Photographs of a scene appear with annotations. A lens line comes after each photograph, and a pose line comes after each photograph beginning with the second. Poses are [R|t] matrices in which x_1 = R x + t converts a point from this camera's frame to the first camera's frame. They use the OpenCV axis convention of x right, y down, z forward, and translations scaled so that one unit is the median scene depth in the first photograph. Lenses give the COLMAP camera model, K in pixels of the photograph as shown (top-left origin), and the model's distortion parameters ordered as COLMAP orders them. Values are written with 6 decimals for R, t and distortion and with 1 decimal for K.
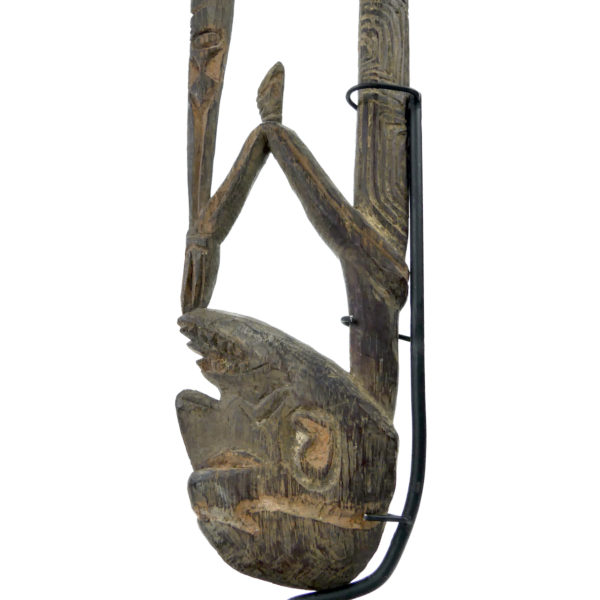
lens RADIAL K [[570.4, 0, 305.4], [0, 570.4, 302.3], [0, 0, 1]] dist [-0.025834, 0.000000]
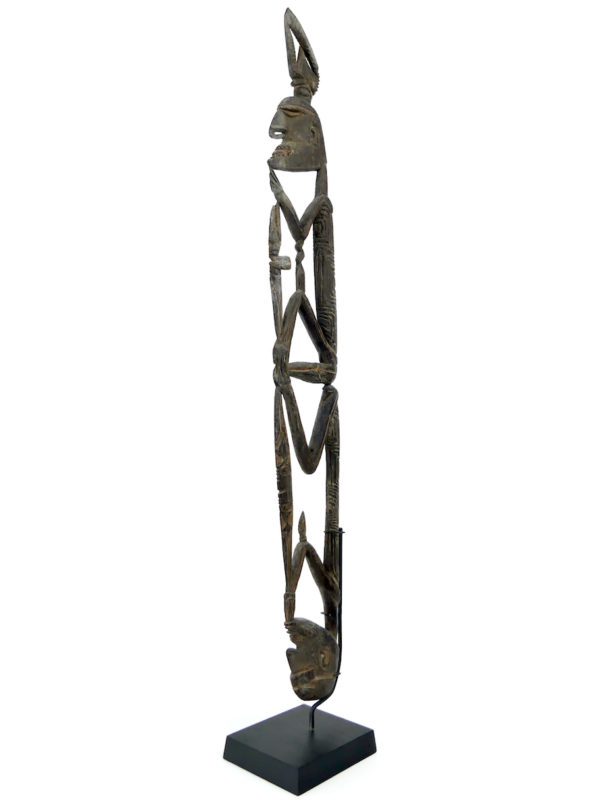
lens RADIAL K [[716.9, 0, 303.4], [0, 716.9, 403.9], [0, 0, 1]] dist [0.017071, -0.036074]
pose [[0.628896, 0.013626, 0.777370, -3.064853], [-0.168426, 0.978492, 0.119107, -1.533099], [-0.759027, -0.205835, 0.617664, -1.079263]]
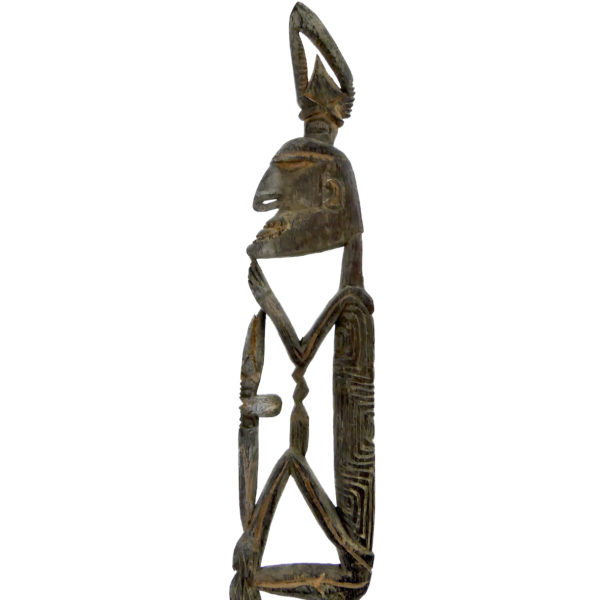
lens RADIAL K [[570.4, 0, 301.3], [0, 570.4, 299.2], [0, 0, 1]] dist [-0.025834, 0.000000]
pose [[0.983741, 0.044787, 0.173921, -0.381510], [-0.076930, 0.980149, 0.182729, -2.513895], [-0.162285, -0.193138, 0.967658, -0.286336]]
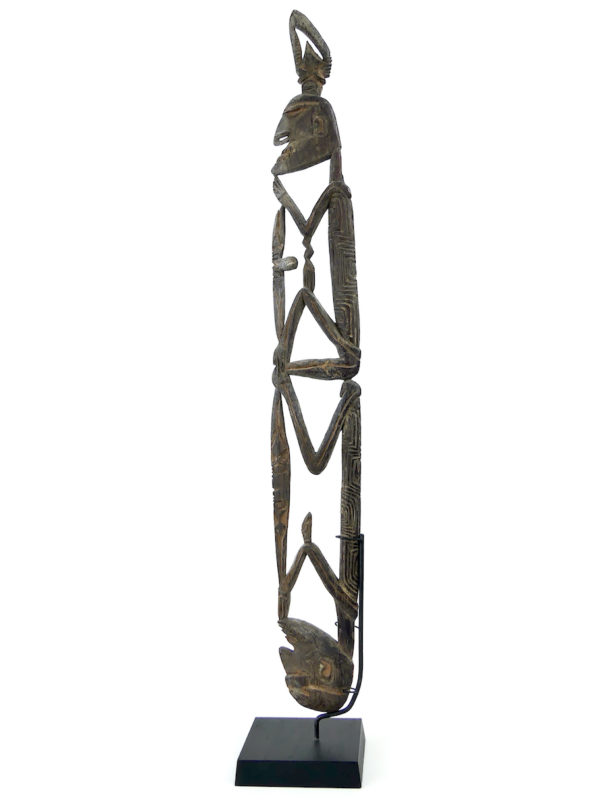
lens RADIAL K [[716.9, 0, 298.5], [0, 716.9, 398.8], [0, 0, 1]] dist [0.017071, -0.036074]
pose [[0.997898, -0.023444, -0.060419, 0.128695], [0.033659, 0.984162, 0.174044, -1.751118], [0.055382, -0.175712, 0.982883, -2.414033]]
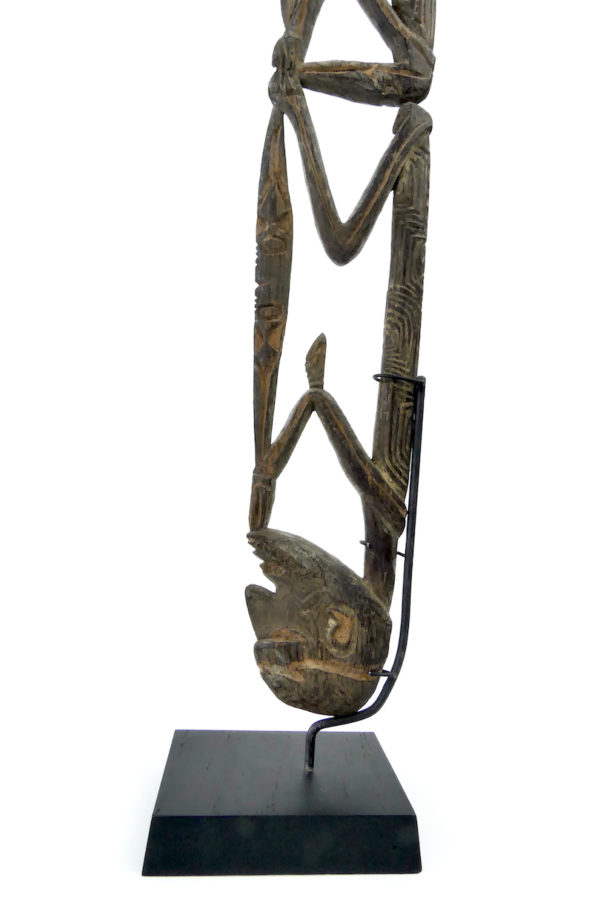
lens RADIAL K [[684.7, 0, 311.0], [0, 684.7, 429.8], [0, 0, 1]] dist [-0.025455, 0.019488]
pose [[0.989135, 0.062396, 0.133109, -0.321890], [-0.079987, 0.988125, 0.131192, -0.487516], [-0.123342, -0.140413, 0.982380, -0.699991]]
